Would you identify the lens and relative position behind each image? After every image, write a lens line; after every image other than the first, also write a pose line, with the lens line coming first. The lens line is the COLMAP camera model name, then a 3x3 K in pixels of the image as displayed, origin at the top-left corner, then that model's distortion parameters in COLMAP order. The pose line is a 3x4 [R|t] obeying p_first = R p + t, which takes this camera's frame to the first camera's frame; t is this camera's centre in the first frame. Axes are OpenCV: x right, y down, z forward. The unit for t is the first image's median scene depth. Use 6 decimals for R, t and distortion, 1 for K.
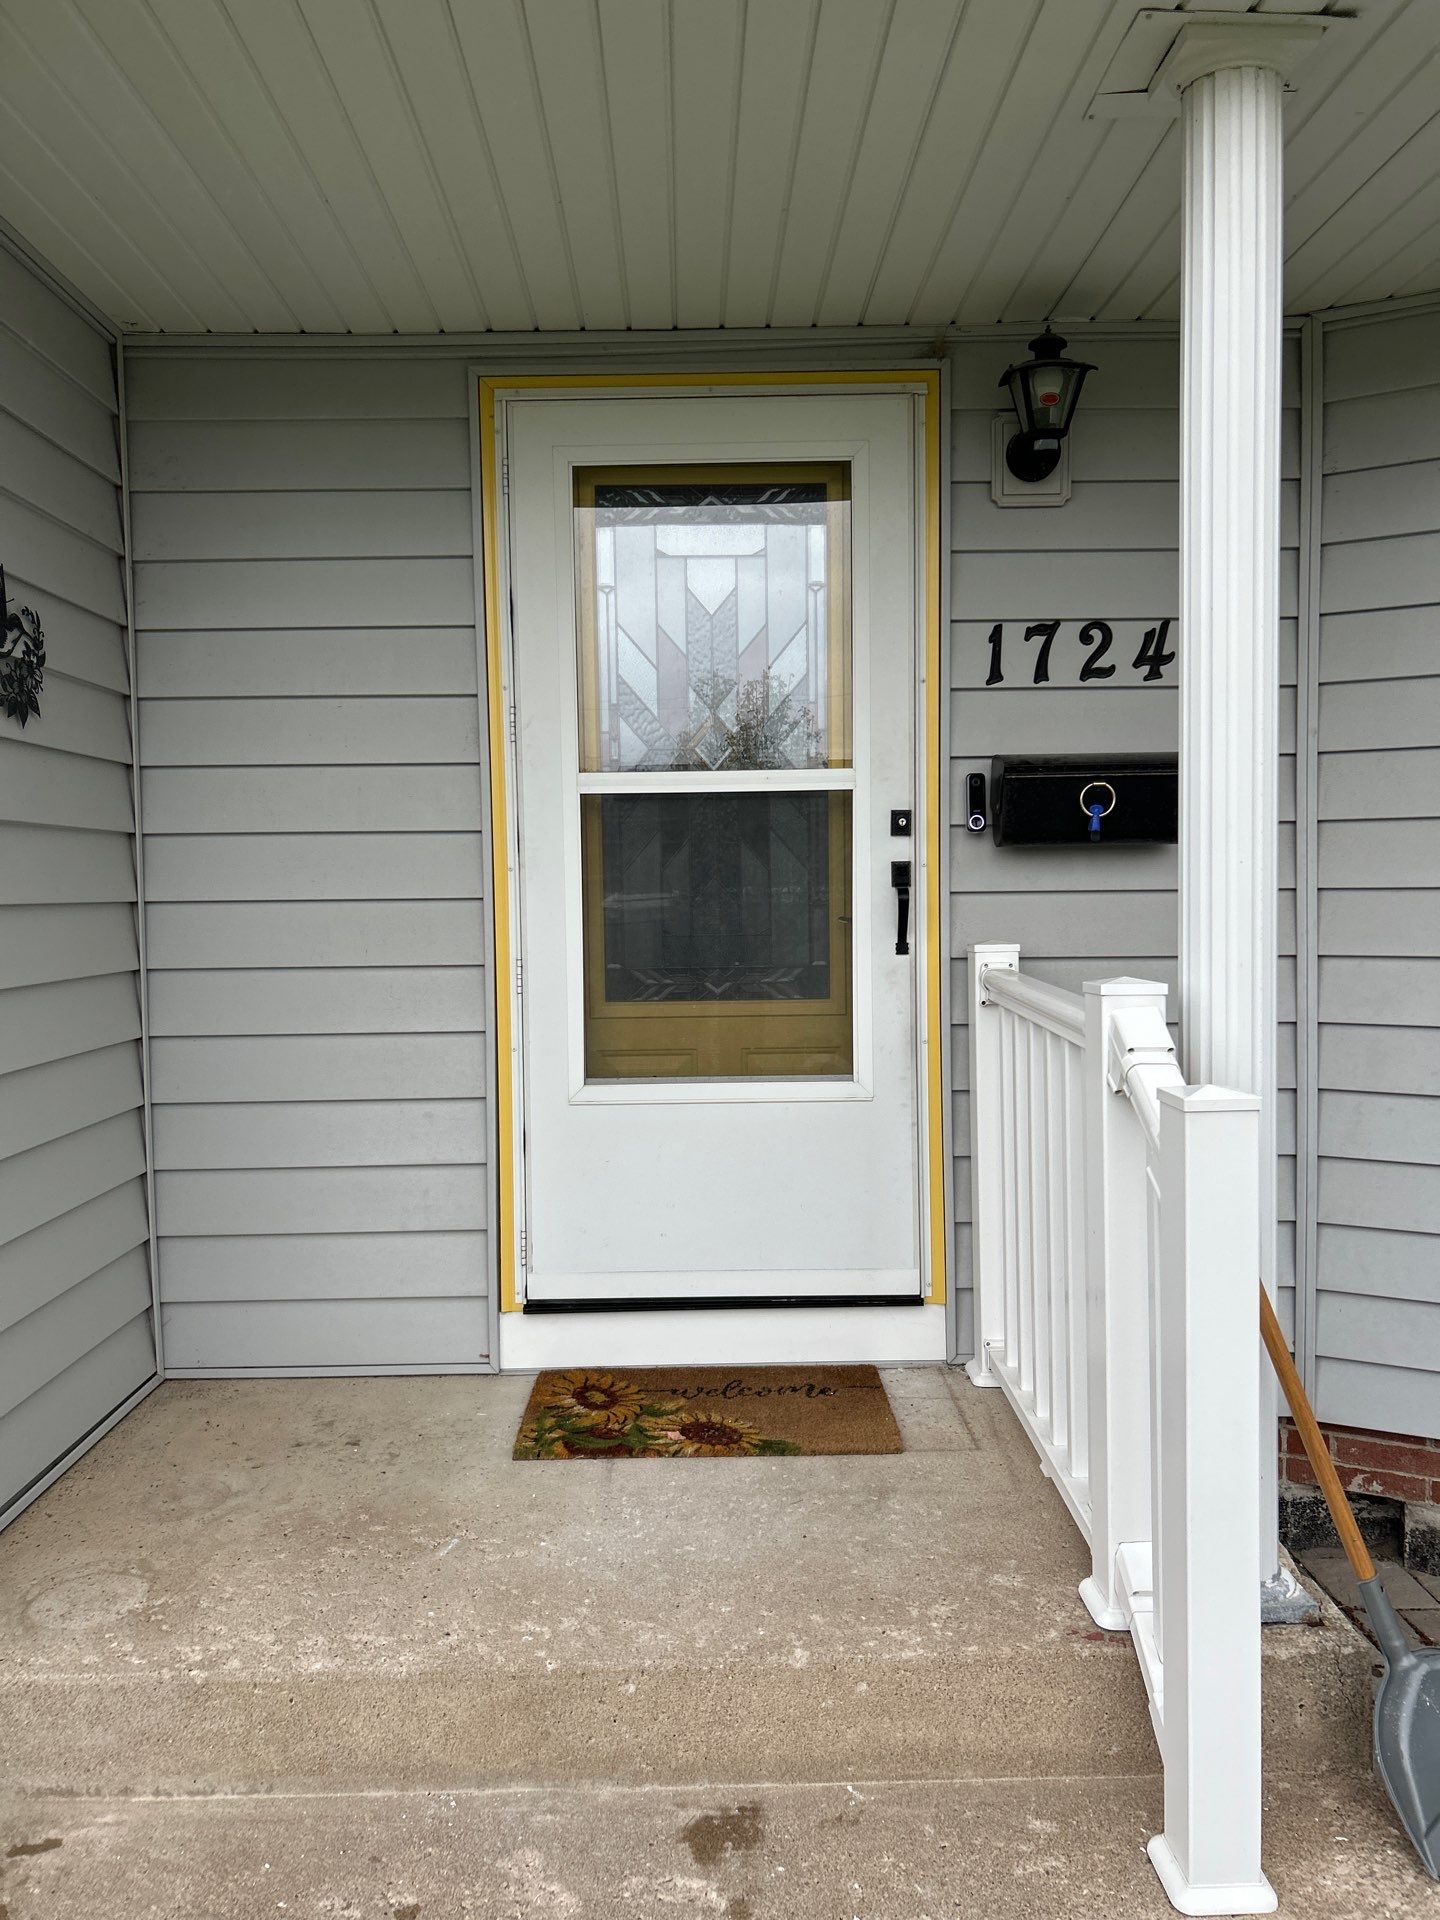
lens RADIAL K [[1437.7, 0, 695.1], [0, 1437.7, 984.2], [0, 0, 1]] dist [0.039167, -0.035005]
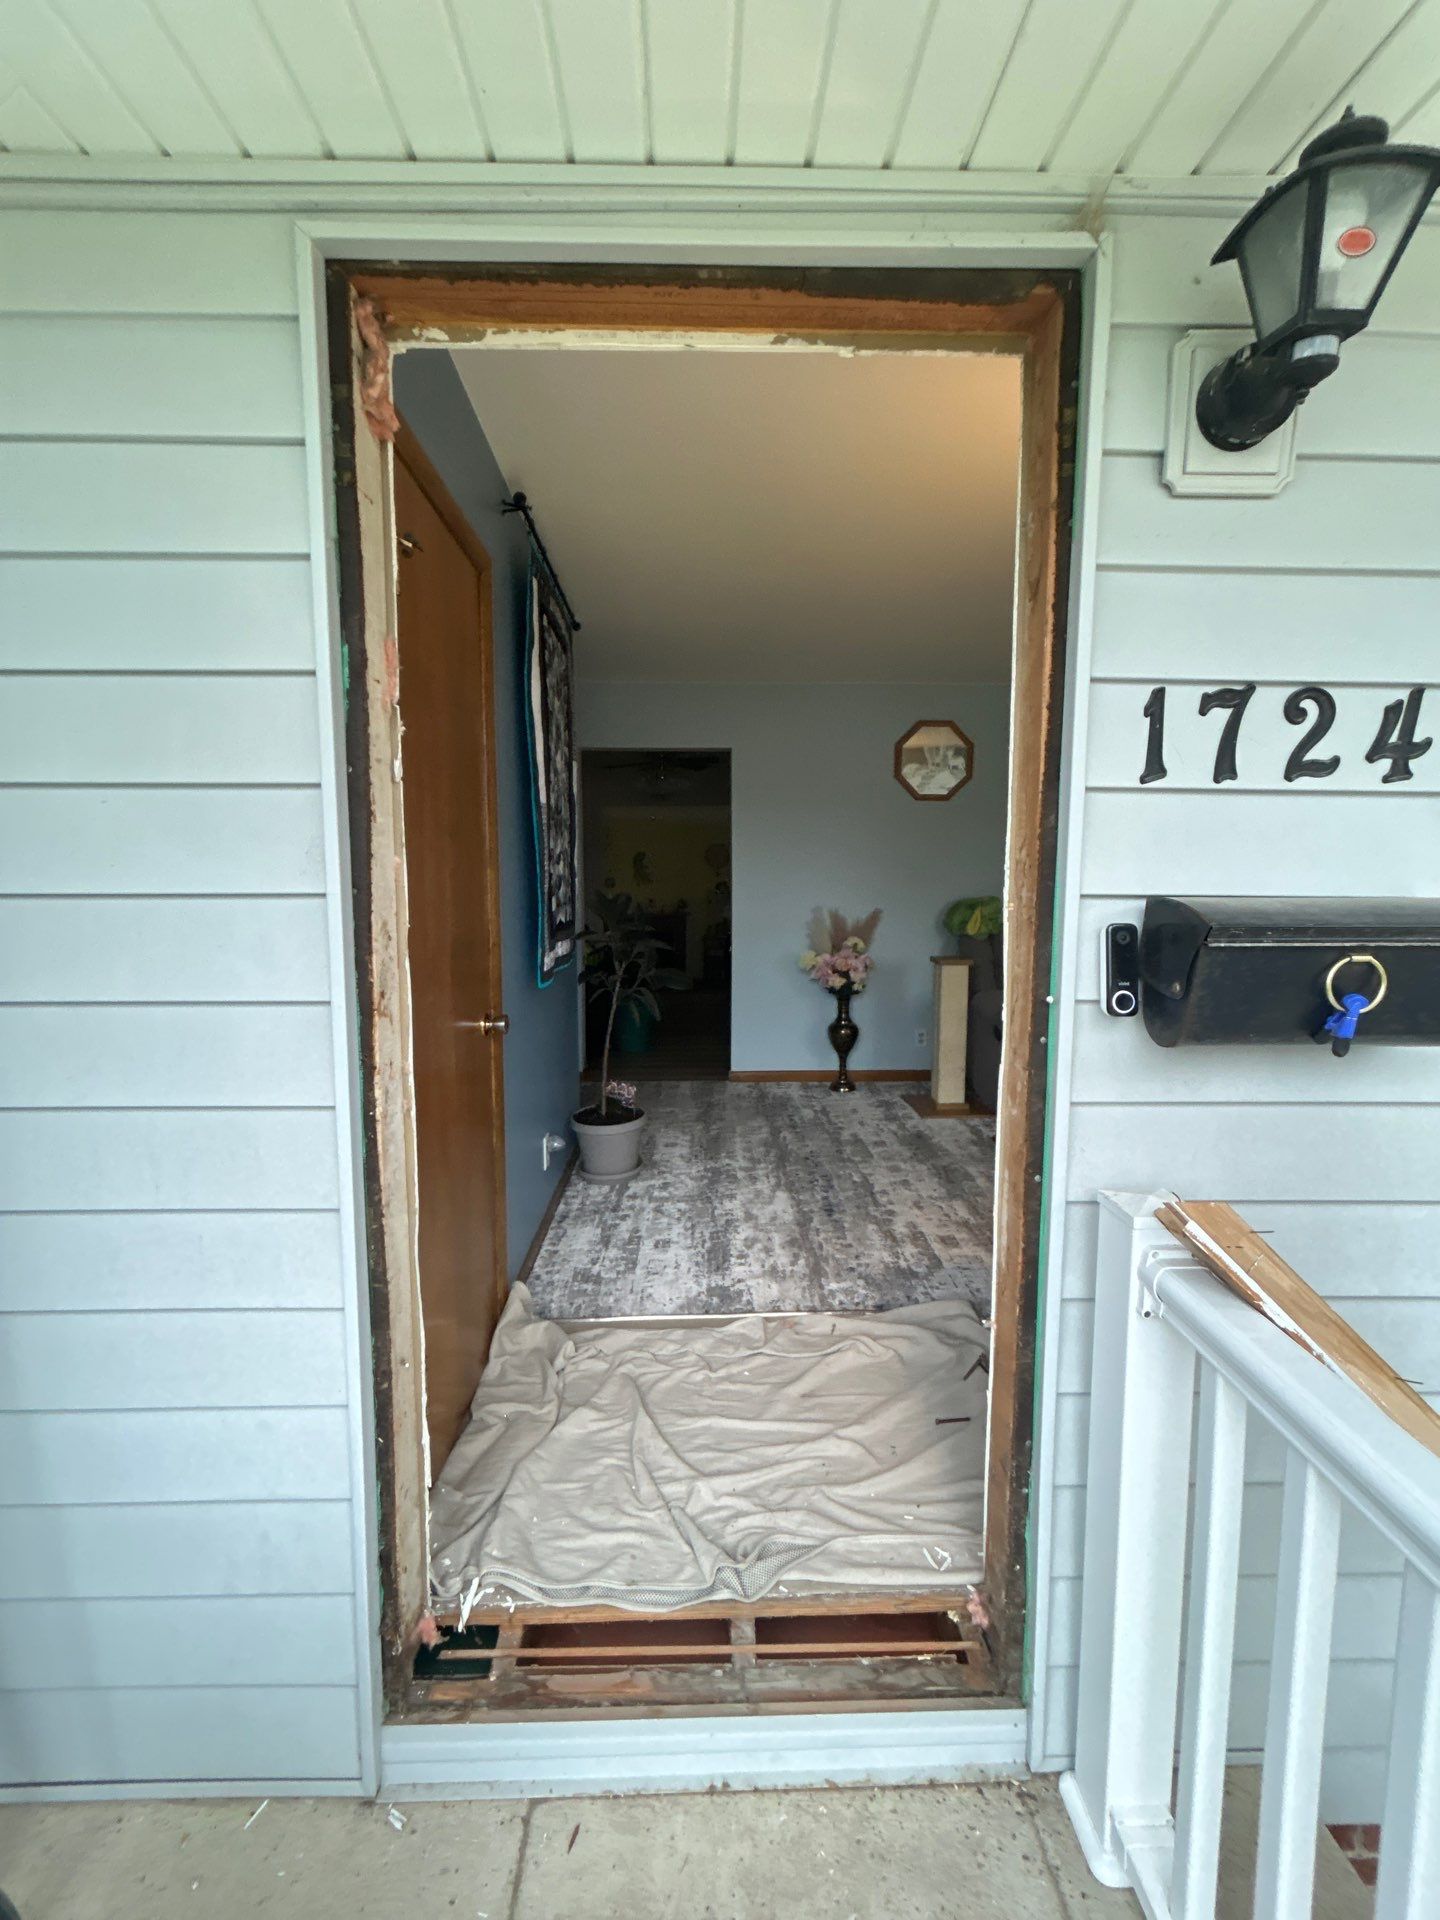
lens RADIAL K [[770.3, 0, 716.0], [0, 770.3, 954.6], [0, 0, 1]] dist [-0.002875, 0.001131]
pose [[0.999651, 0.013223, 0.022883, 0.010027], [-0.013991, 0.999334, 0.033702, -0.141489], [-0.022422, -0.034010, 0.999170, 0.665285]]
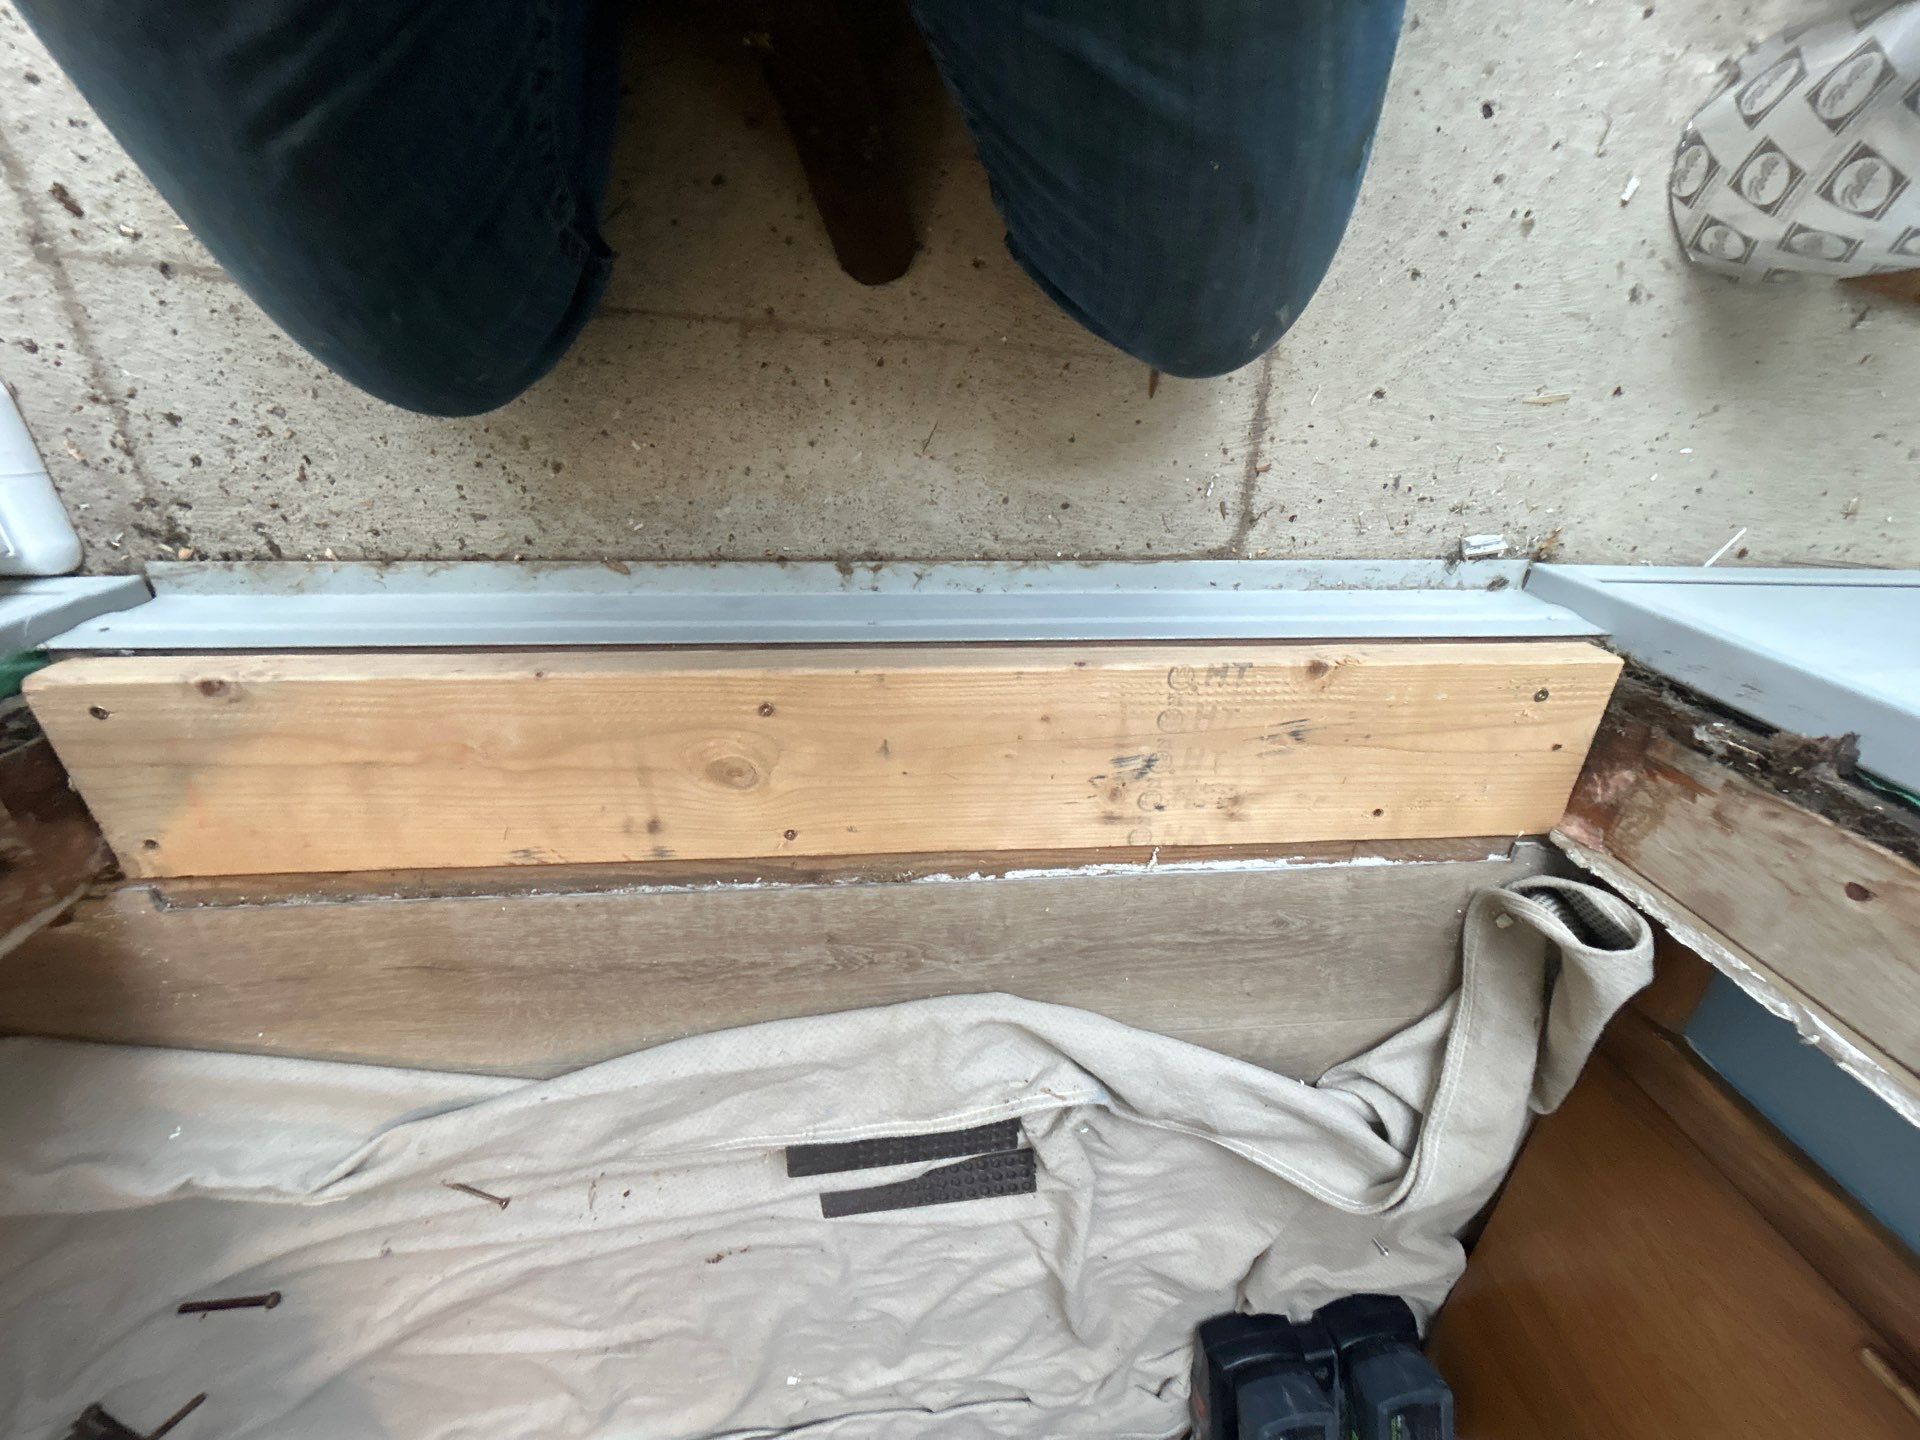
lens RADIAL K [[770.3, 0, 962.2], [0, 770.3, 712.7], [0, 0, 1]] dist [-0.002875, 0.001131]
pose [[-0.998283, 0.009473, -0.057797, 0.012480], [-0.055077, -0.487443, 0.871416, 0.101447], [-0.019918, 0.873103, 0.487128, 0.966095]]
